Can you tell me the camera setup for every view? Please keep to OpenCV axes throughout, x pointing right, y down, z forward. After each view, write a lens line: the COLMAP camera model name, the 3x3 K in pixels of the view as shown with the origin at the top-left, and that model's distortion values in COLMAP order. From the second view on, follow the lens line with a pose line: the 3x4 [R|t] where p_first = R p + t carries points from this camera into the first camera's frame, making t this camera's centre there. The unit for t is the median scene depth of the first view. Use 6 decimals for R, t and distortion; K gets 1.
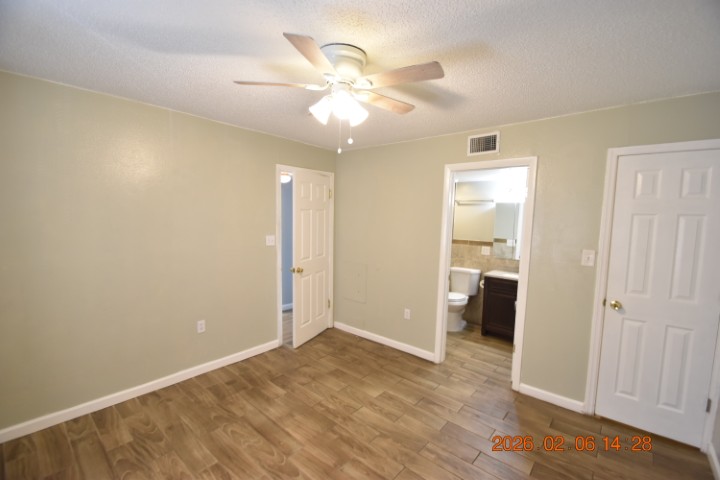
lens RADIAL K [[313.1, 0, 357.7], [0, 313.1, 244.4], [0, 0, 1]] dist [0.000531, -0.011741]
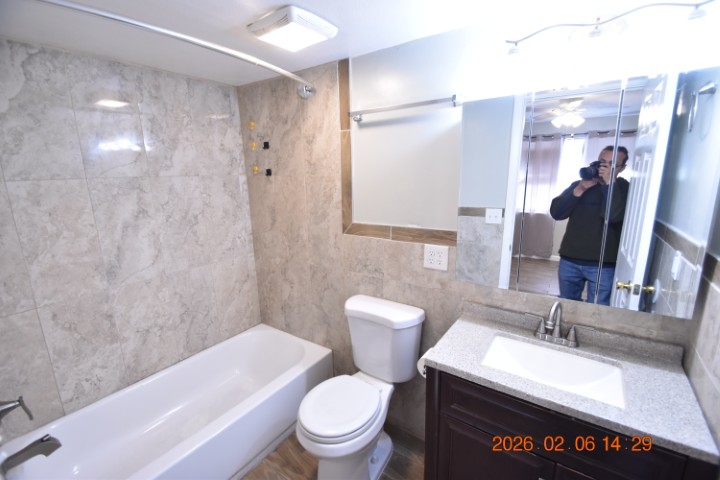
lens RADIAL K [[313.1, 0, 357.7], [0, 313.1, 244.4], [0, 0, 1]] dist [0.000531, -0.011741]
pose [[0.993889, -0.064129, 0.089840, 0.287655], [0.051710, 0.989588, 0.134318, -0.043472], [-0.097518, -0.128851, 0.986857, 0.656556]]
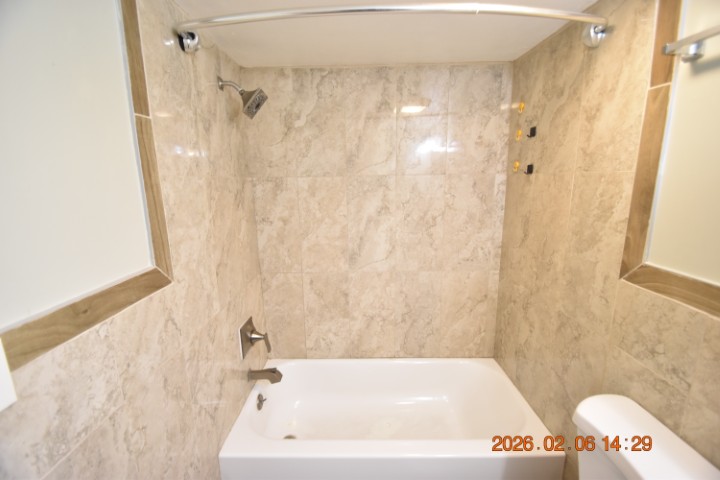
lens RADIAL K [[313.1, 0, 357.7], [0, 313.1, 244.4], [0, 0, 1]] dist [0.000531, -0.011741]
pose [[0.643001, 0.121355, -0.756189, 0.350872], [-0.037048, 0.991139, 0.127558, -0.049125], [0.764969, -0.054005, 0.641800, 0.775555]]
